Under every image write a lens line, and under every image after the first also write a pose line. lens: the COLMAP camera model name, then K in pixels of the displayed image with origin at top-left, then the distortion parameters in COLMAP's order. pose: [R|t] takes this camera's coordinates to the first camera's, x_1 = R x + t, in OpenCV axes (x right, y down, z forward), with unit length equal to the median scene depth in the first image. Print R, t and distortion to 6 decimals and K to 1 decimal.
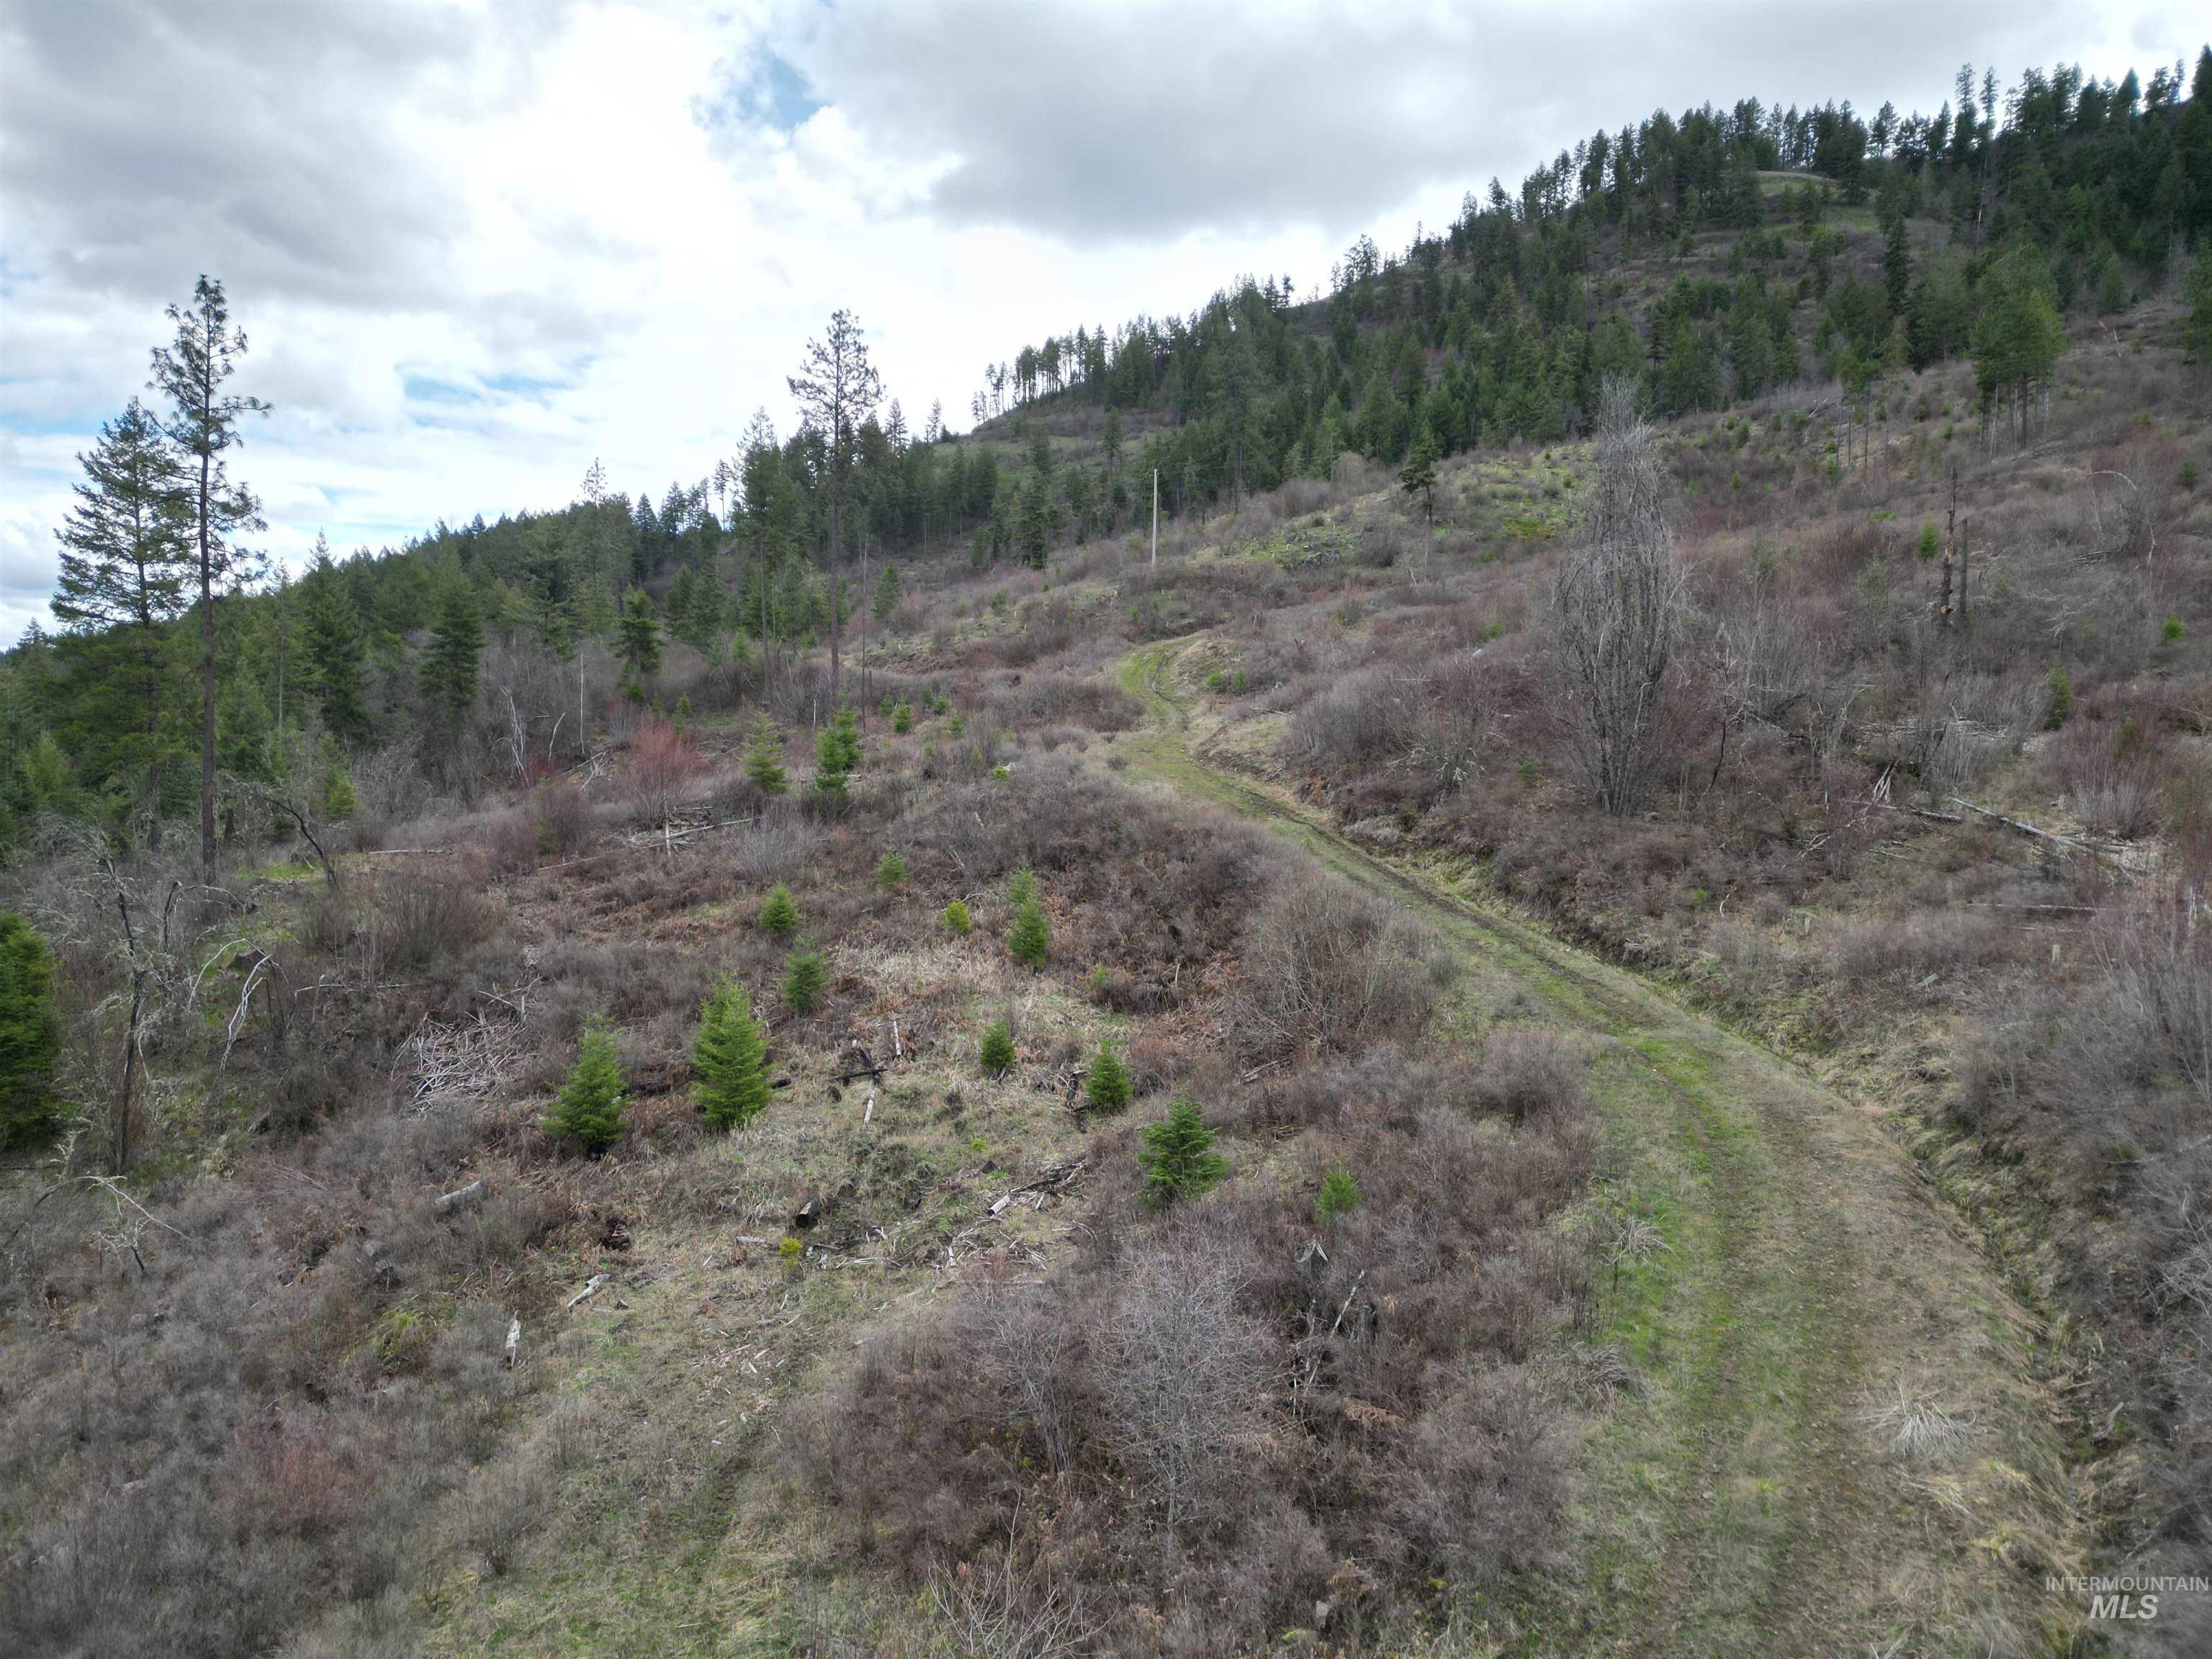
lens RADIAL K [[1536.9, 0, 1071.2], [0, 1536.9, 832.3], [0, 0, 1]] dist [0.038851, -0.045404]
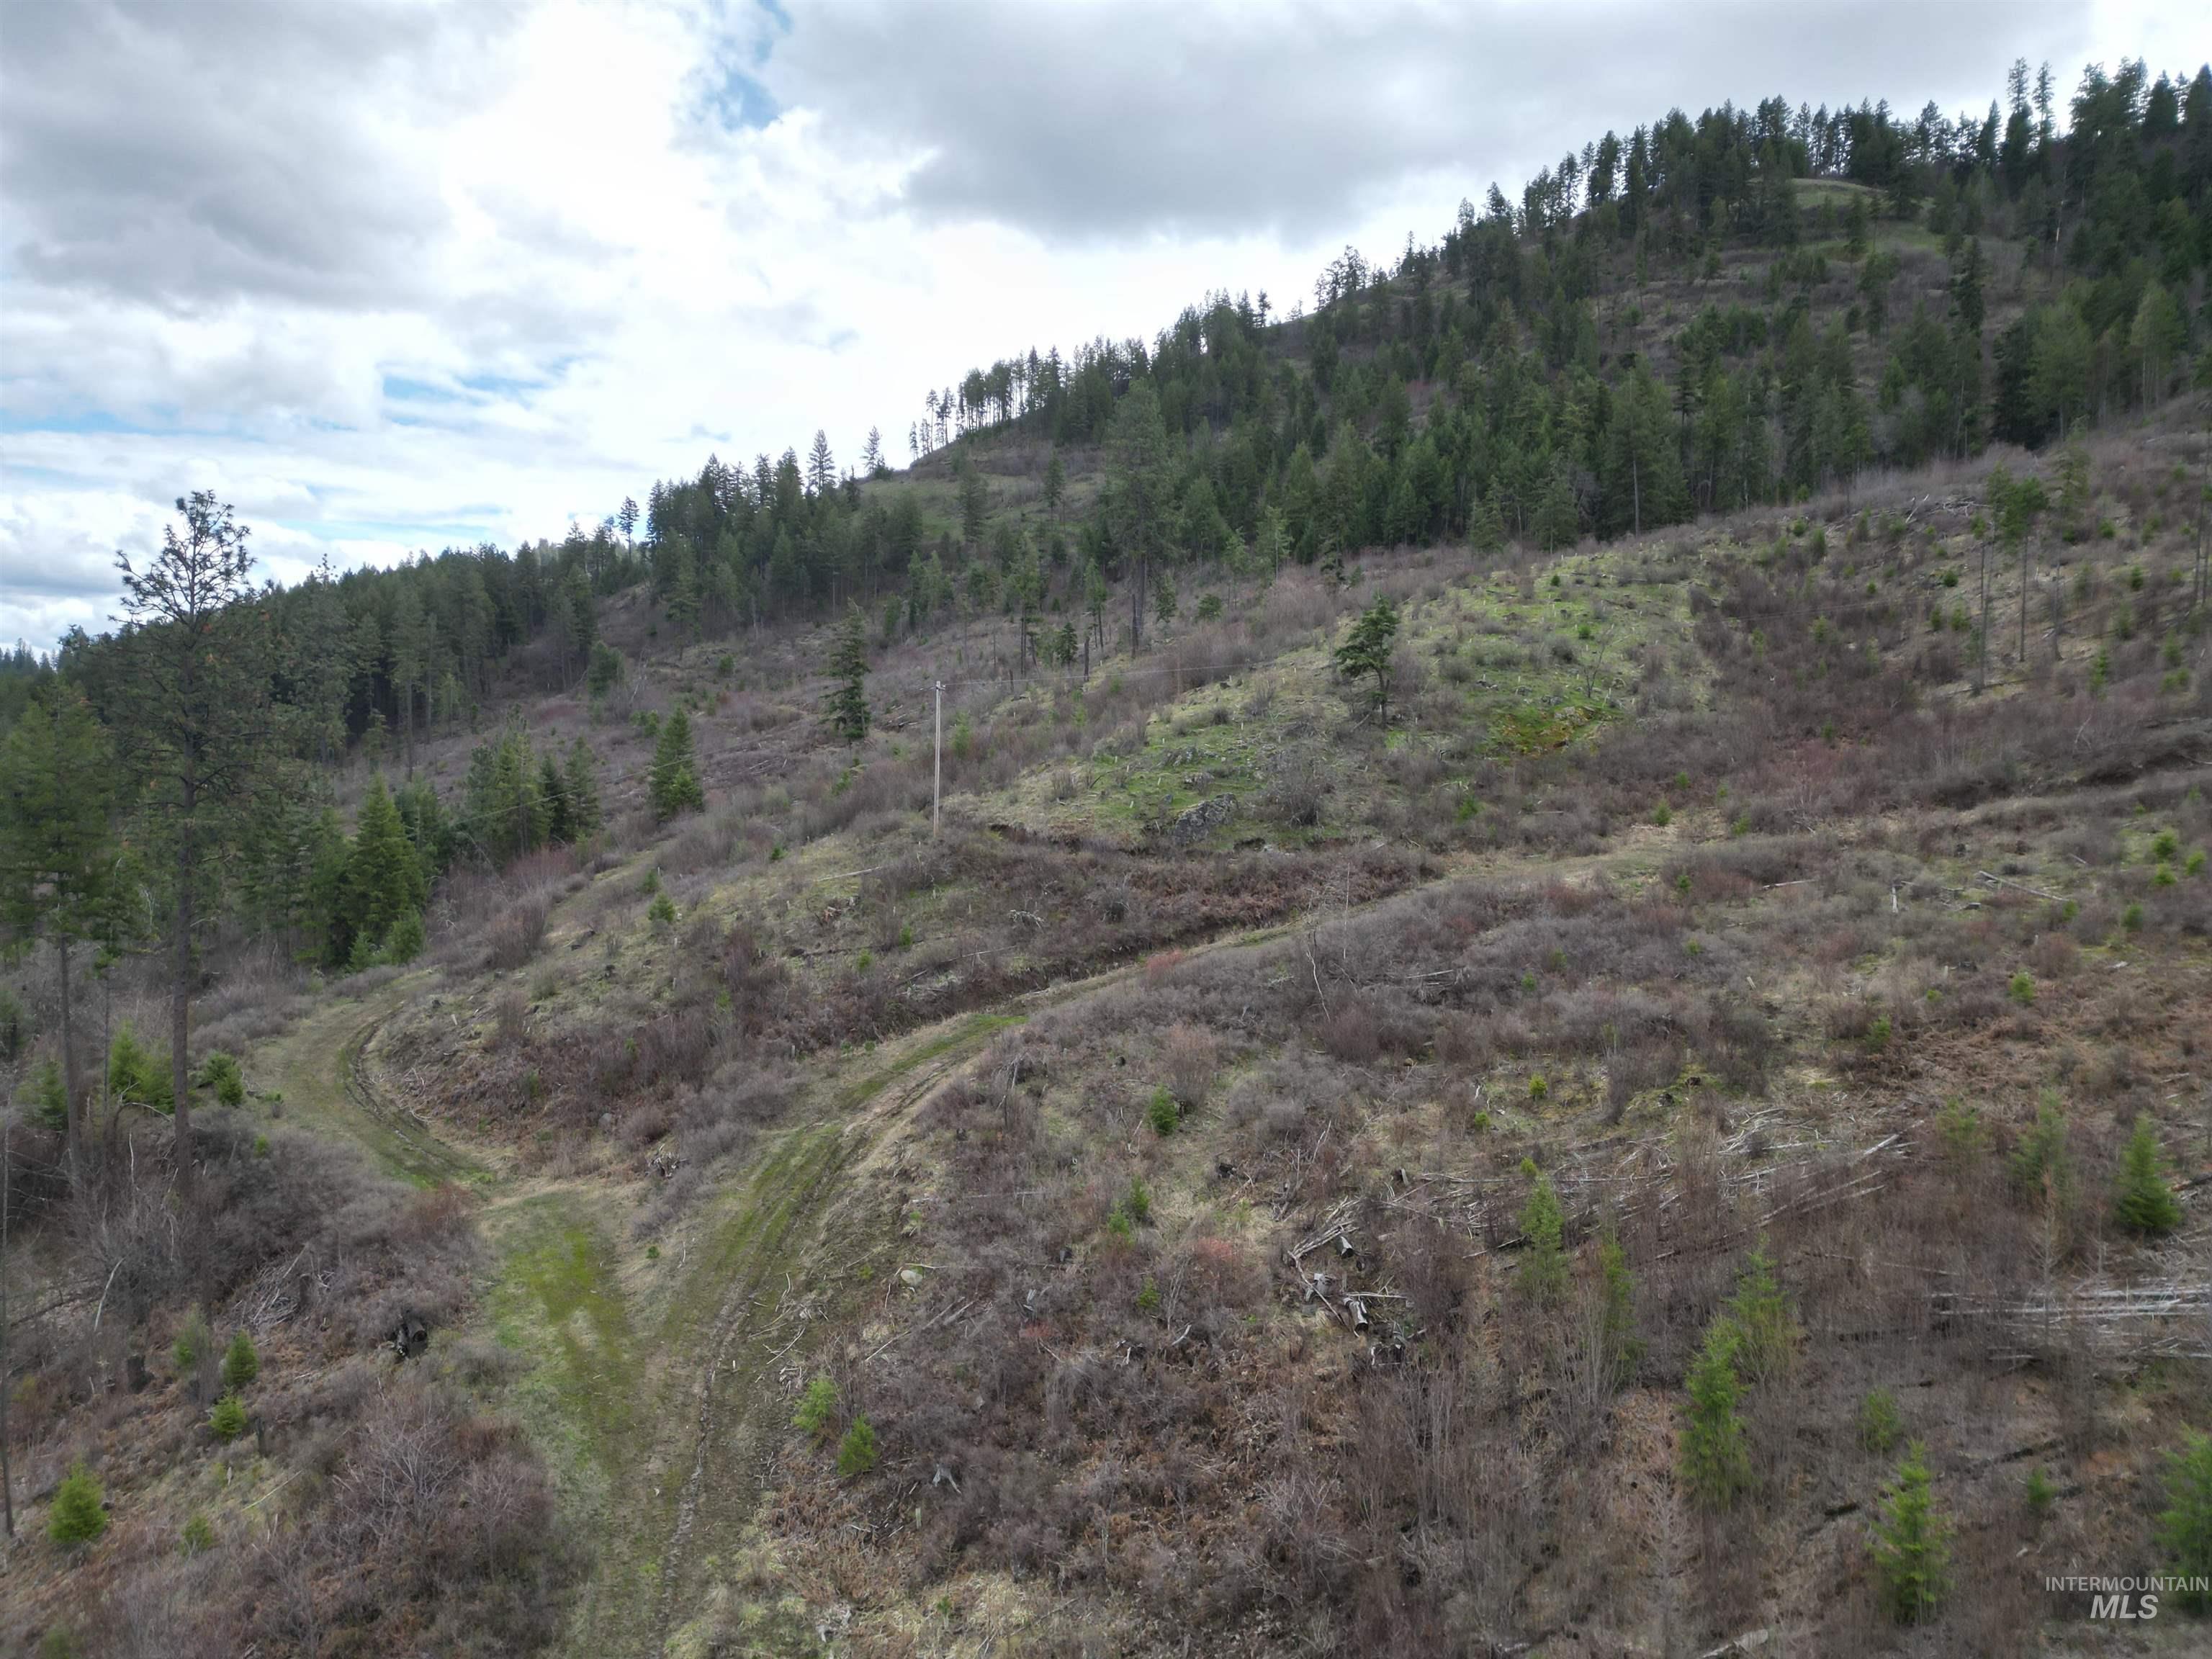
lens RADIAL K [[1566.5, 0, 1071.8], [0, 1566.5, 826.1], [0, 0, 1]] dist [0.050631, -0.055801]
pose [[0.999990, 0.001712, 0.004134, 0.026660], [-0.001673, 0.999954, -0.009466, -0.042513], [-0.004150, 0.009459, 0.999947, 0.089469]]
